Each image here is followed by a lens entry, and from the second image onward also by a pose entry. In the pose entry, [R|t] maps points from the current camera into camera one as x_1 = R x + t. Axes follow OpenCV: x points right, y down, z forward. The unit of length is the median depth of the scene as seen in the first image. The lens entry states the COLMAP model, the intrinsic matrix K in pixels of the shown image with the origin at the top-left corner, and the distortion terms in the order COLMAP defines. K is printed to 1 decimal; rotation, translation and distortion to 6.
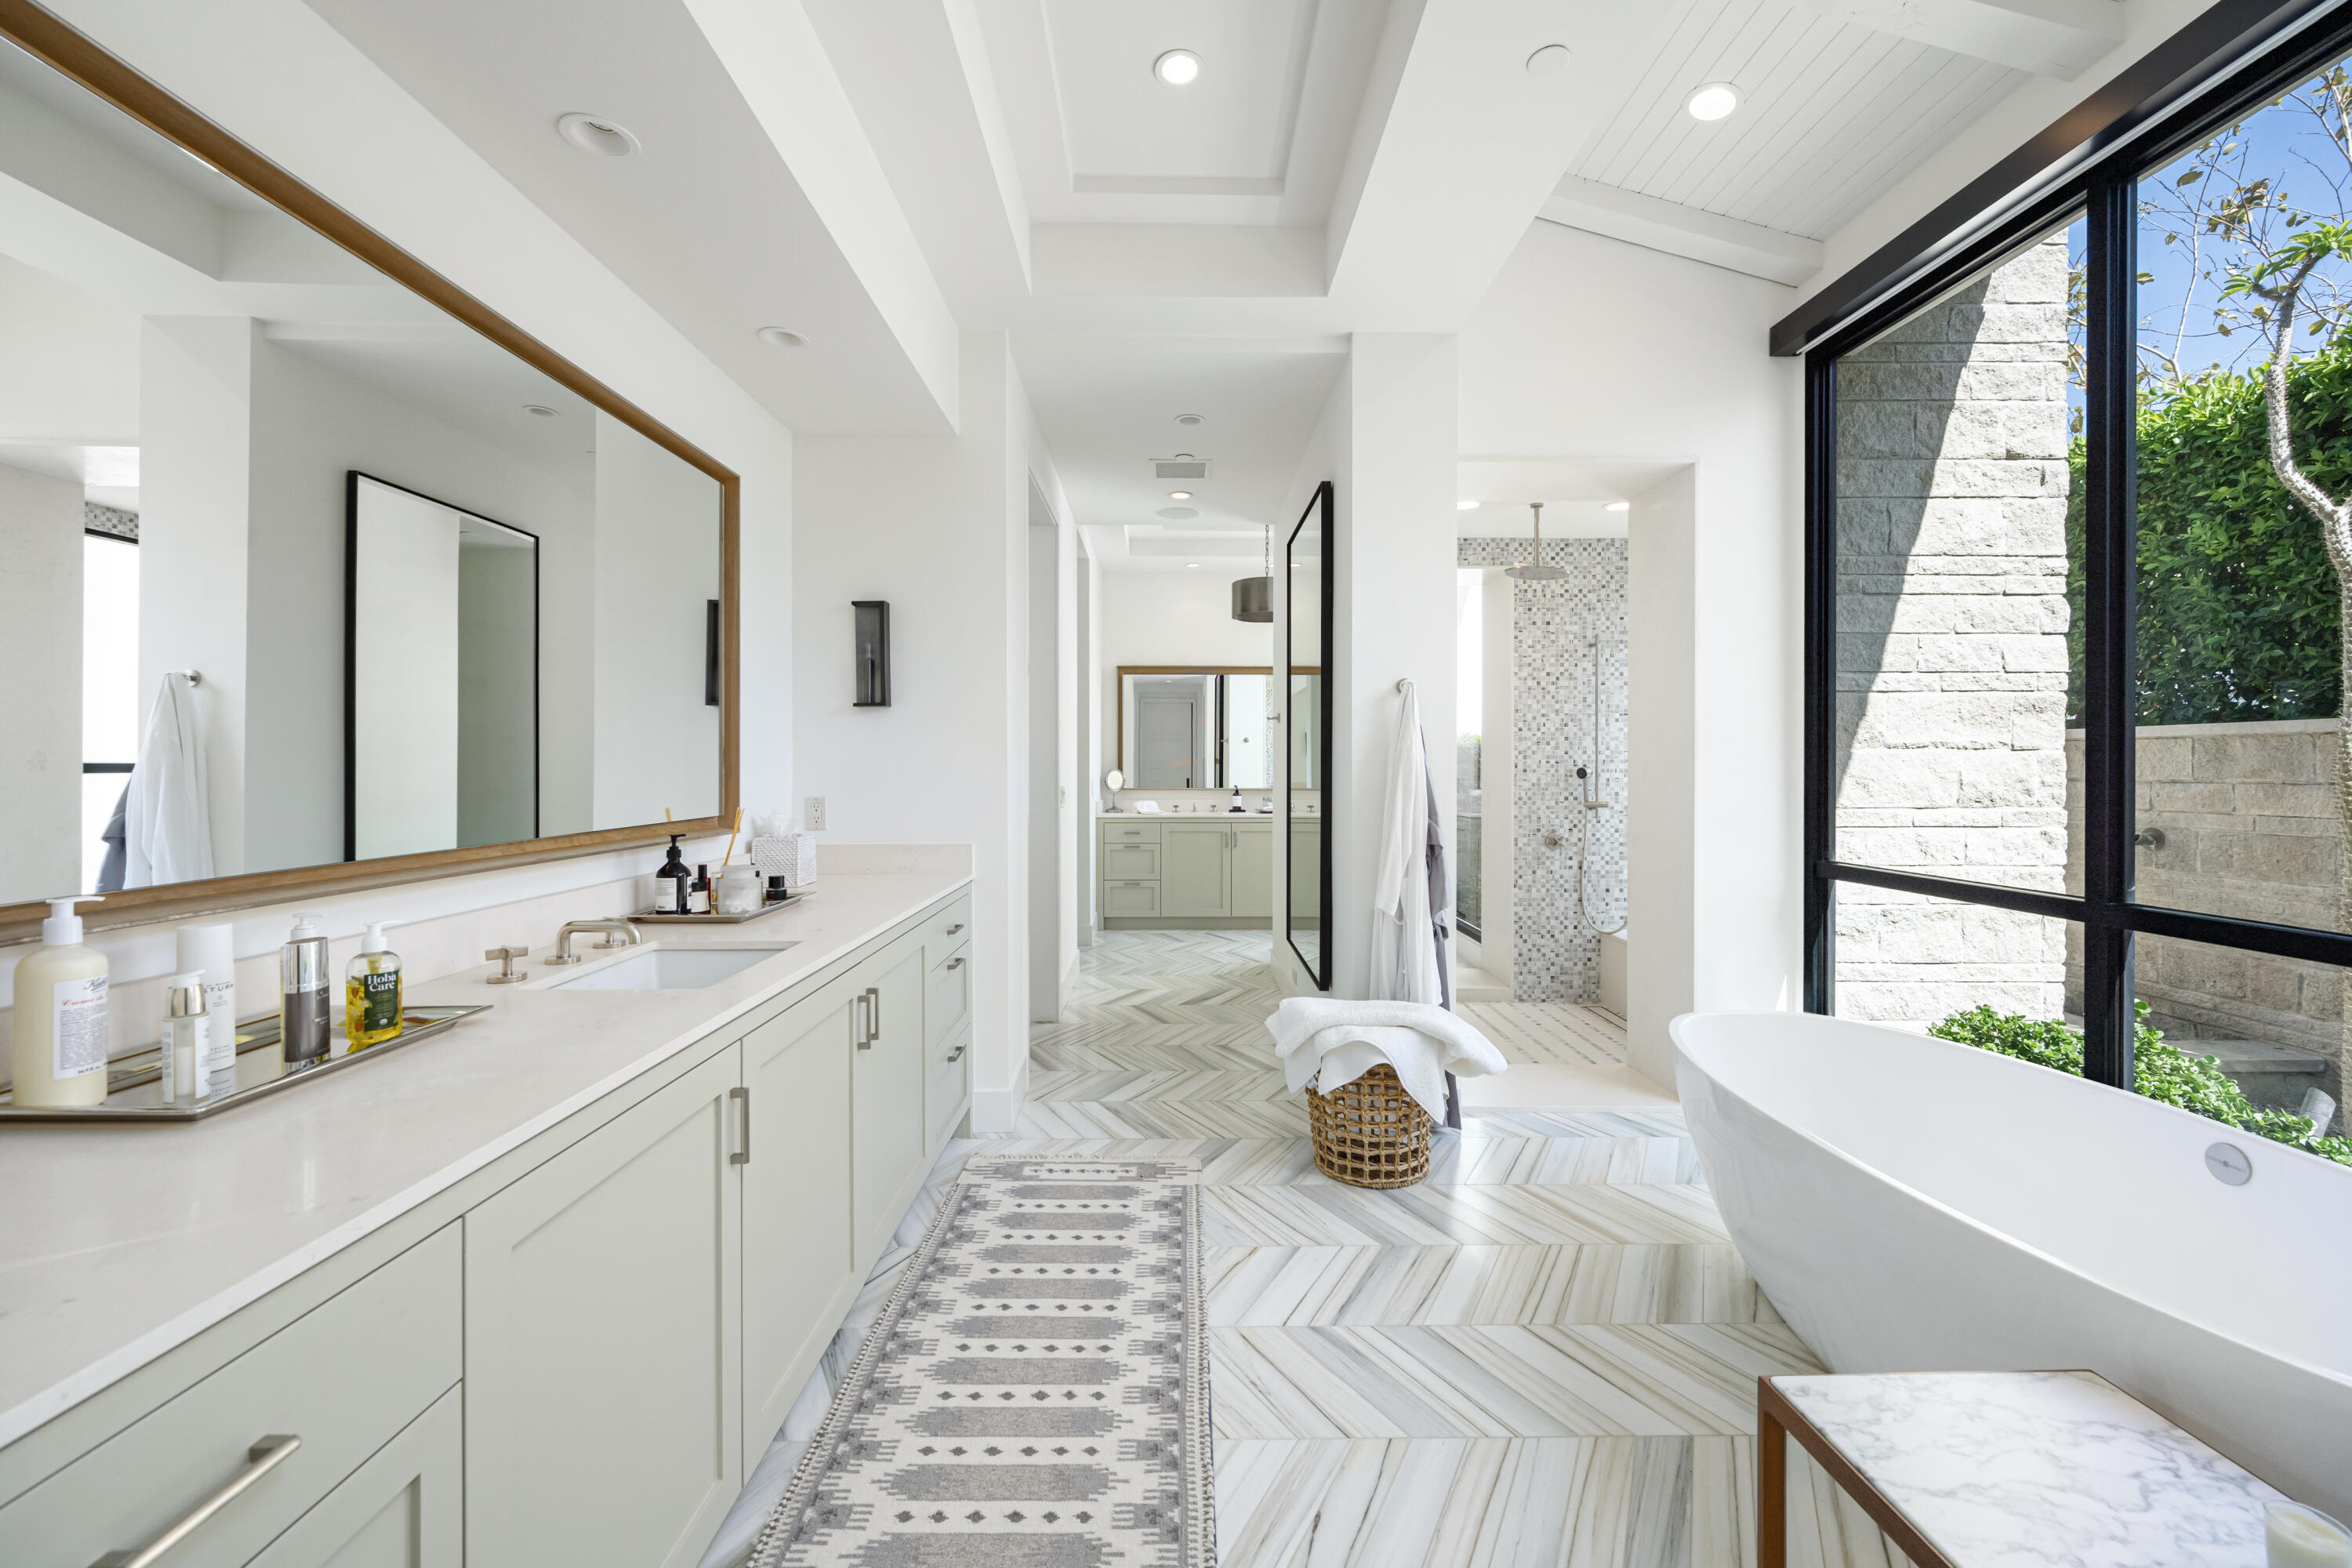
lens RADIAL K [[937.3, 0, 1174.9], [0, 937.3, 773.1], [0, 0, 1]] dist [0.000392, 0.000209]
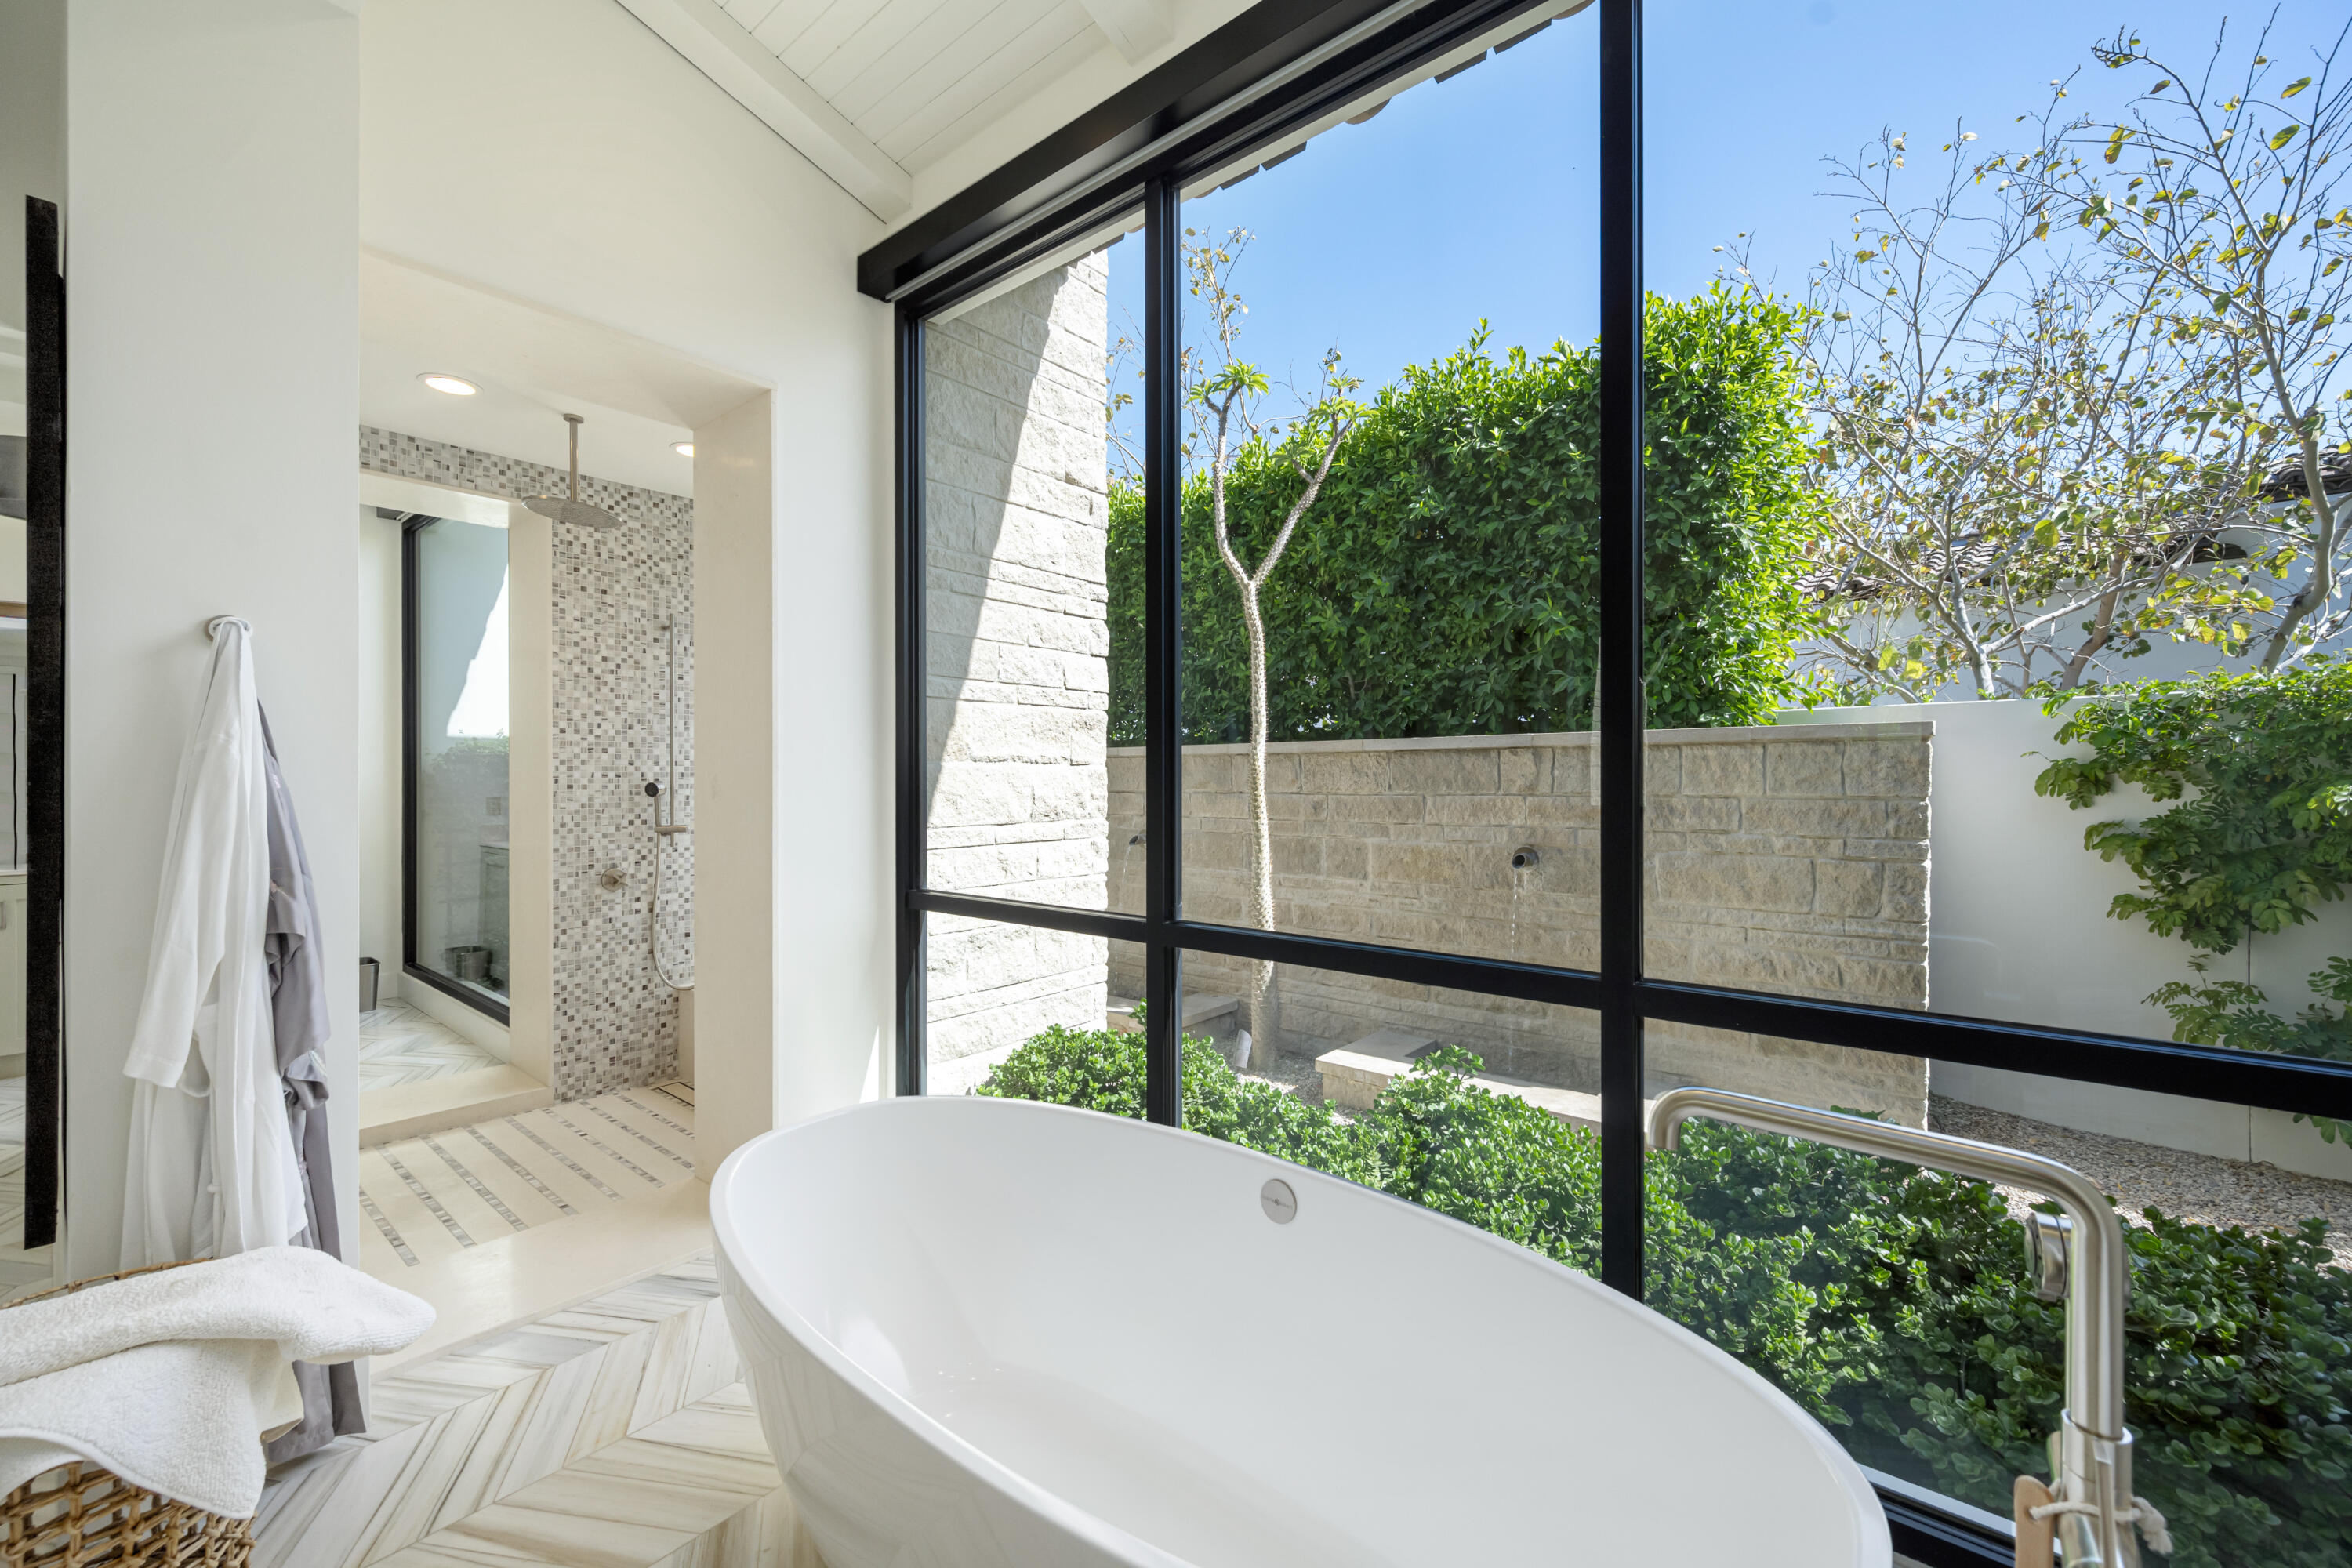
lens RADIAL K [[937.3, 0, 1174.9], [0, 937.3, 773.1], [0, 0, 1]] dist [0.000392, 0.000209]
pose [[0.641756, 0.003063, 0.766903, 0.175722], [0.007031, 0.999926, -0.009877, -0.004462], [-0.766877, 0.011731, 0.641687, 0.251270]]
